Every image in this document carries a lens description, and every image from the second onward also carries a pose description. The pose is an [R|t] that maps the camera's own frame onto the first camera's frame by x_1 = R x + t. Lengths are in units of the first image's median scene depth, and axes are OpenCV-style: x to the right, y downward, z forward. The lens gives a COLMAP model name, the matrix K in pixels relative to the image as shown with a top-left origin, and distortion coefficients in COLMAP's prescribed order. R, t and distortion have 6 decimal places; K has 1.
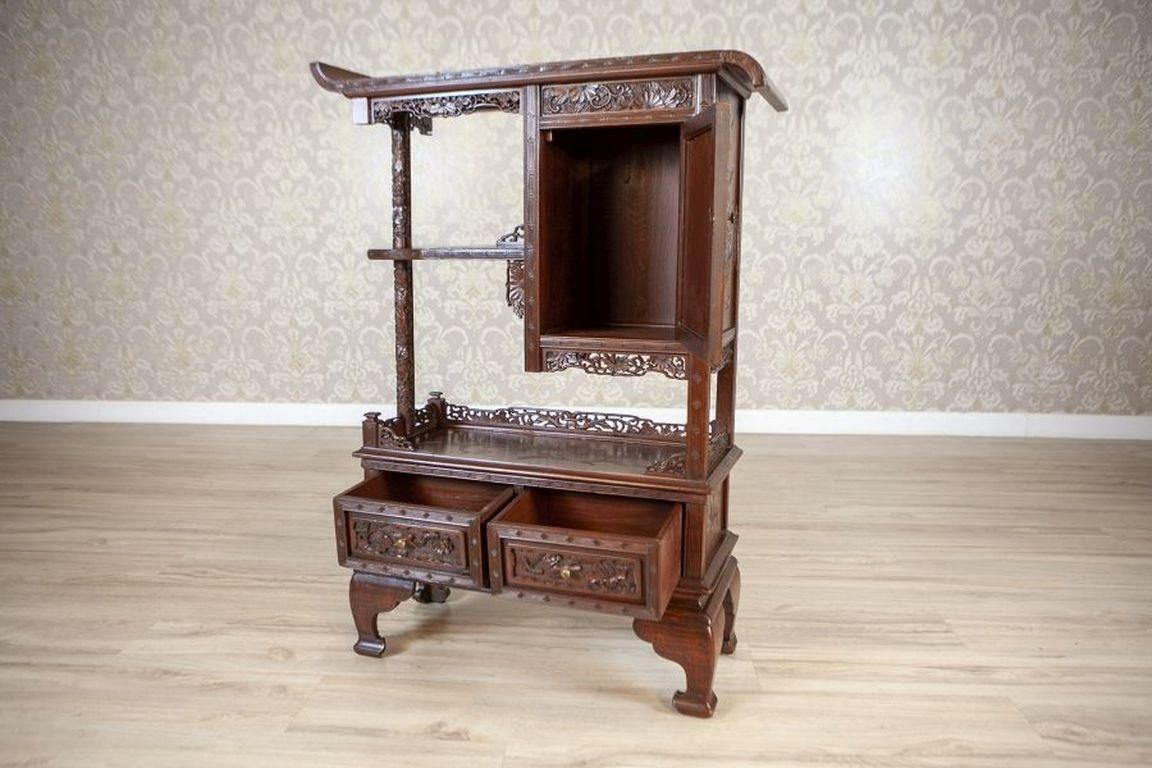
lens RADIAL K [[863.0, 0, 562.9], [0, 863.0, 368.5], [0, 0, 1]] dist [-0.064918, 0.004689]
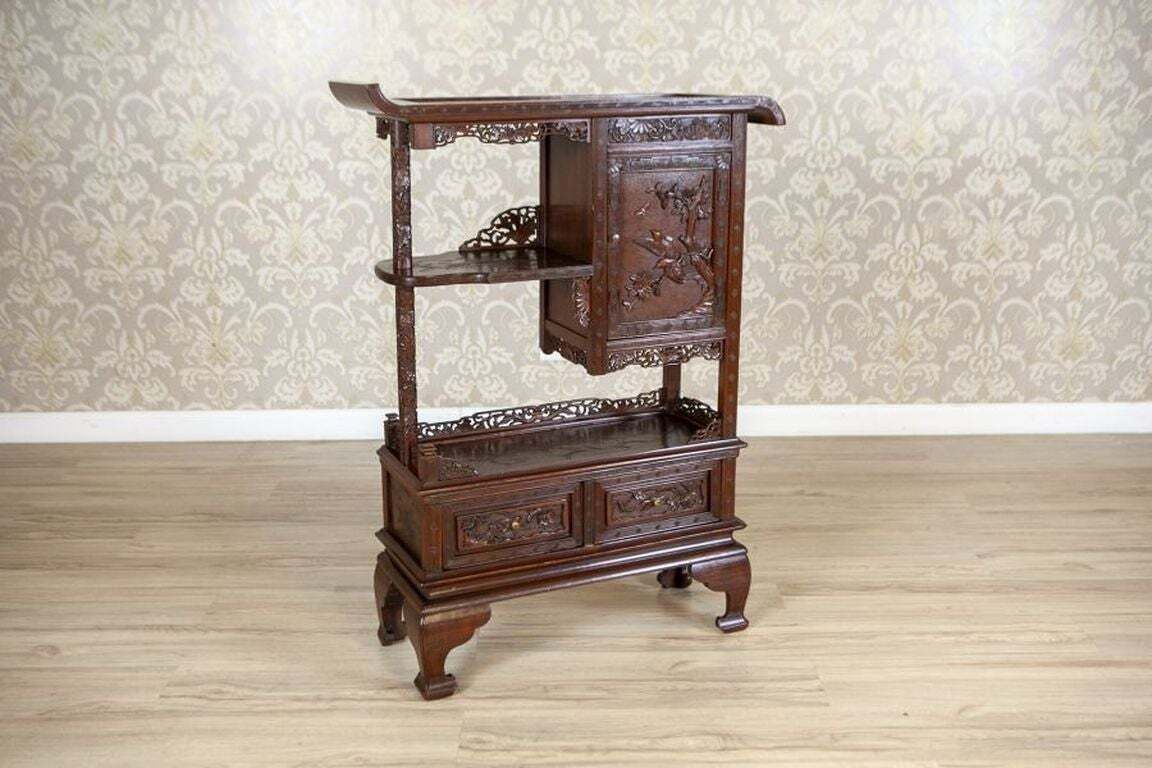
lens RADIAL K [[1328.4, 0, 573.4], [0, 1328.4, 366.0], [0, 0, 1]] dist [-0.019714, 0.006067]
pose [[0.706492, -0.173227, 0.686193, -1.025204], [0.114492, 0.984785, 0.130727, -0.195711], [-0.698398, -0.013794, 0.715576, -0.153322]]
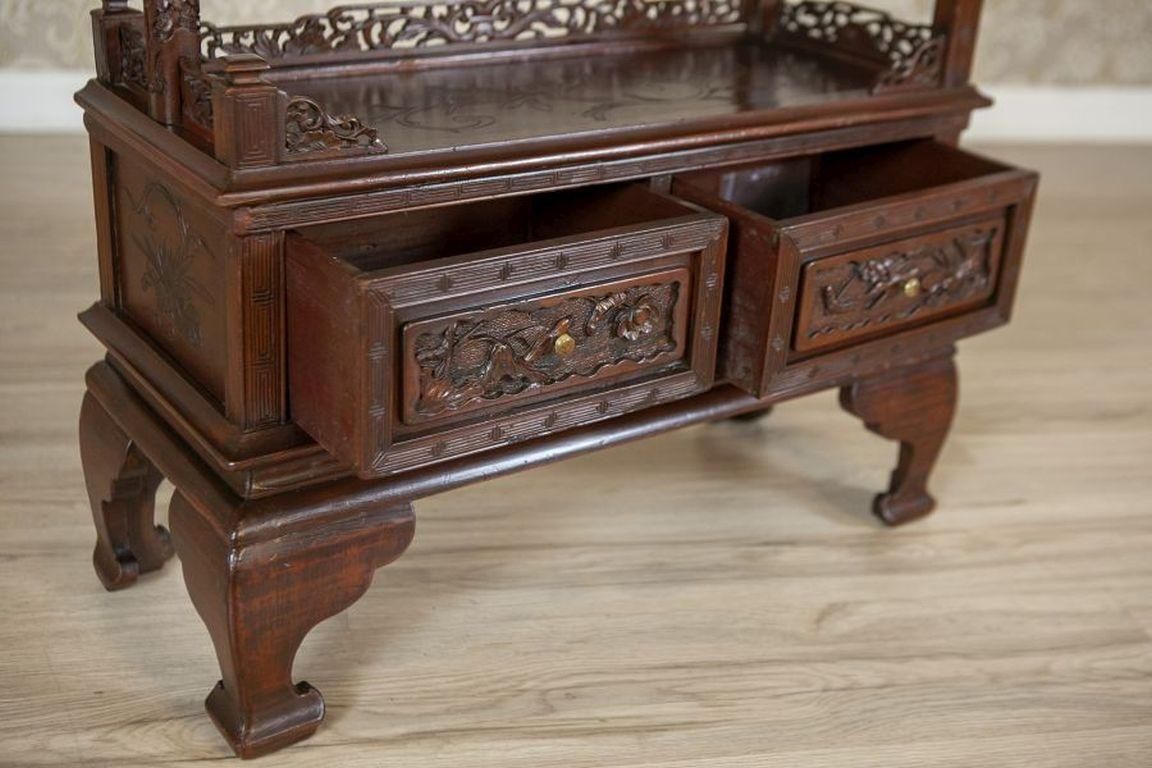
lens RADIAL K [[1488.7, 0, 576.9], [0, 1488.7, 379.0], [0, 0, 1]] dist [0.002859, 0.026687]
pose [[0.564577, -0.302565, 0.767924, -0.565775], [0.067281, 0.944162, 0.322539, -0.005242], [-0.822634, -0.130432, 0.553409, 0.540857]]
